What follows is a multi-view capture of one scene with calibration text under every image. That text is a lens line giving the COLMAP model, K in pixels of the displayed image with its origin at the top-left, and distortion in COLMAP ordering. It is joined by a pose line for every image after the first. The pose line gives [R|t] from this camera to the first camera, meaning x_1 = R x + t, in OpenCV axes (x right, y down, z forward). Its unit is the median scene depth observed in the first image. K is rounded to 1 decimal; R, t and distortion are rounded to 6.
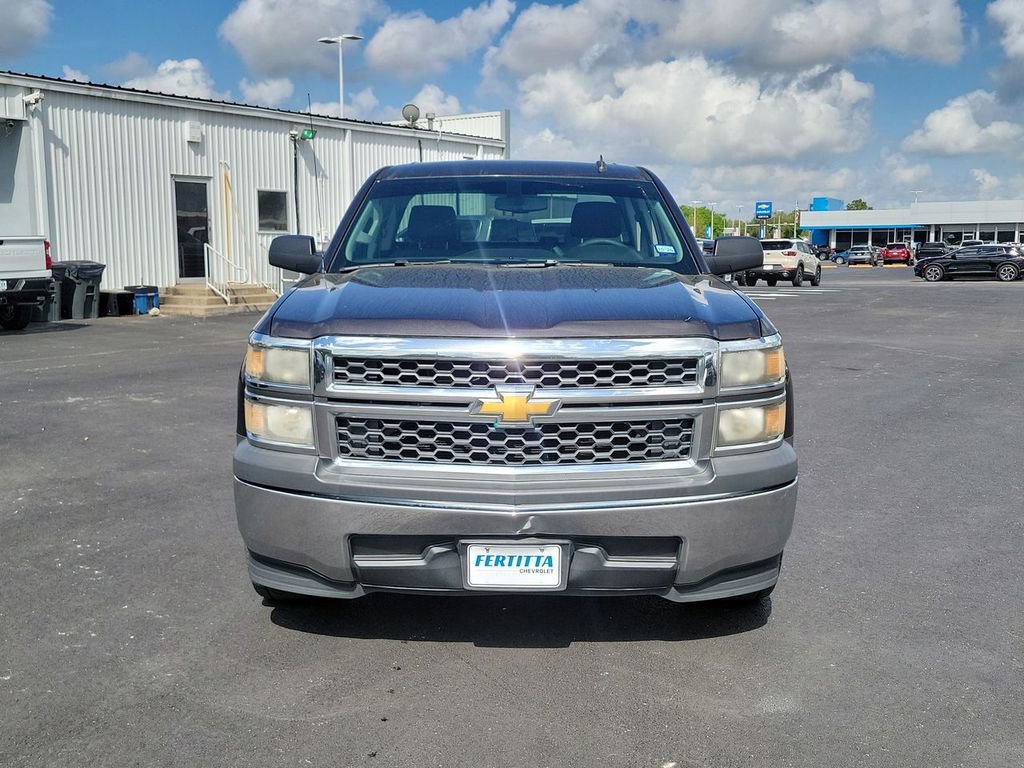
lens RADIAL K [[1123.7, 0, 487.1], [0, 1123.7, 371.4], [0, 0, 1]] dist [0.048189, 0.000000]
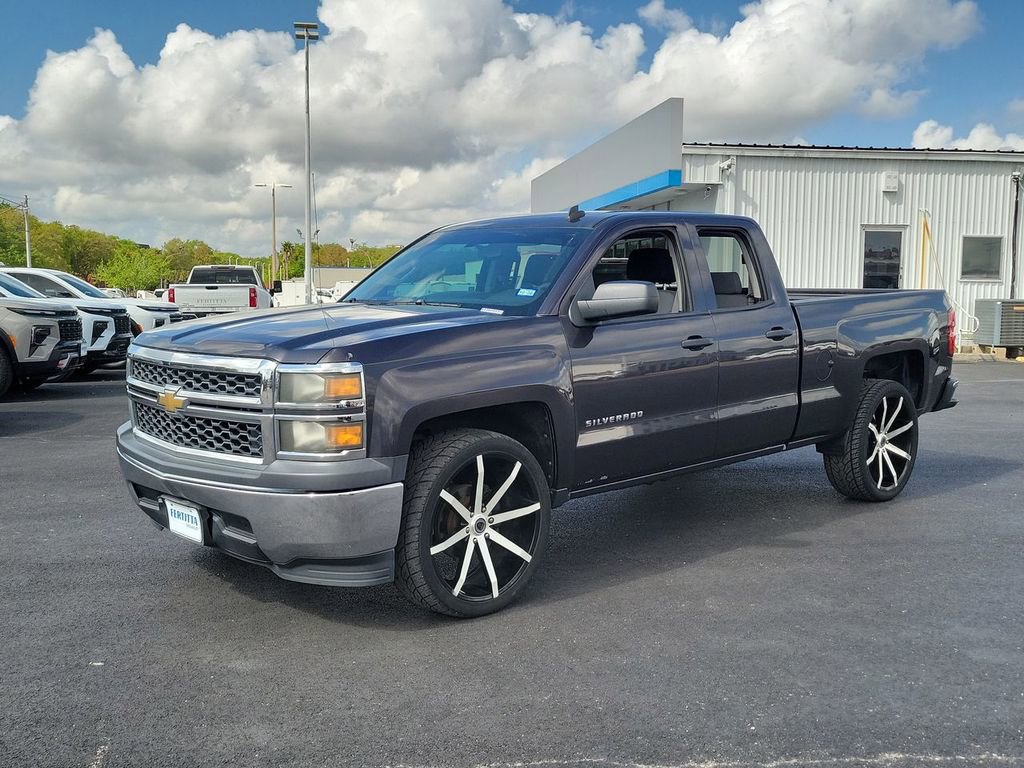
lens RADIAL K [[1123.7, 0, 514.5], [0, 1123.7, 377.1], [0, 0, 1]] dist [0.048189, 0.000000]
pose [[0.658857, 0.064849, -0.749468, 0.324577], [-0.094073, 0.995559, 0.003443, -0.010220], [0.746363, 0.068236, 0.662032, 0.099637]]
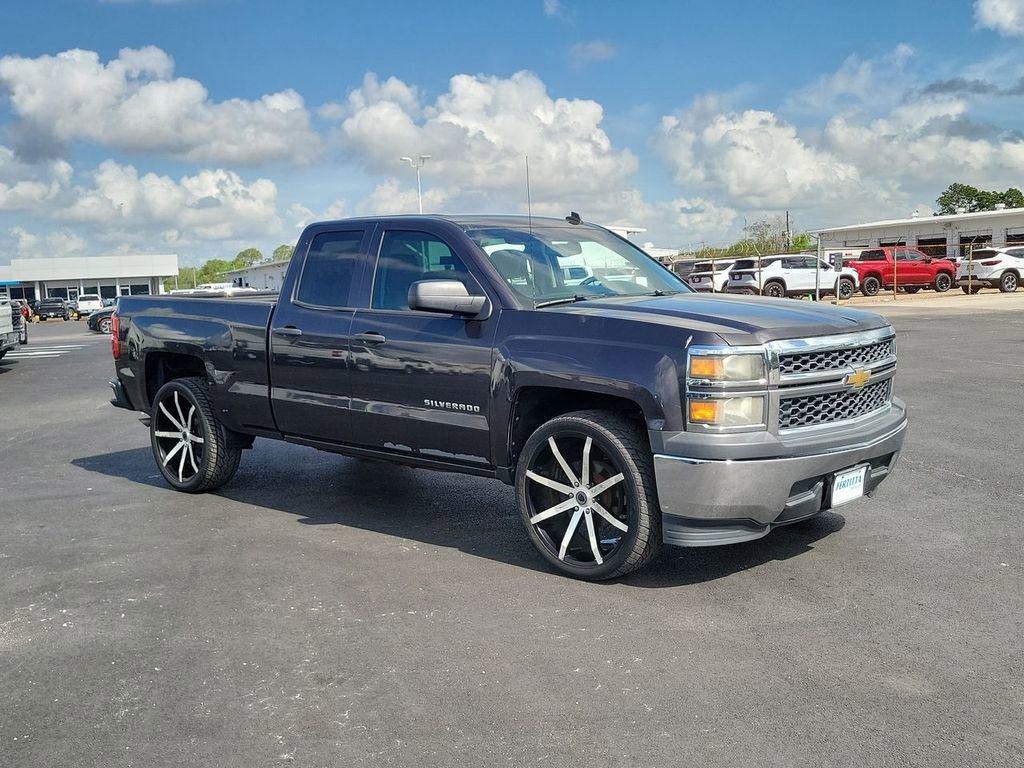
lens RADIAL K [[1123.7, 0, 506.5], [0, 1123.7, 381.3], [0, 0, 1]] dist [0.048189, 0.000000]
pose [[0.659911, -0.096314, 0.745145, -0.348943], [0.126757, 0.991806, 0.015938, -0.011562], [-0.740574, 0.083935, 0.666712, 0.083955]]
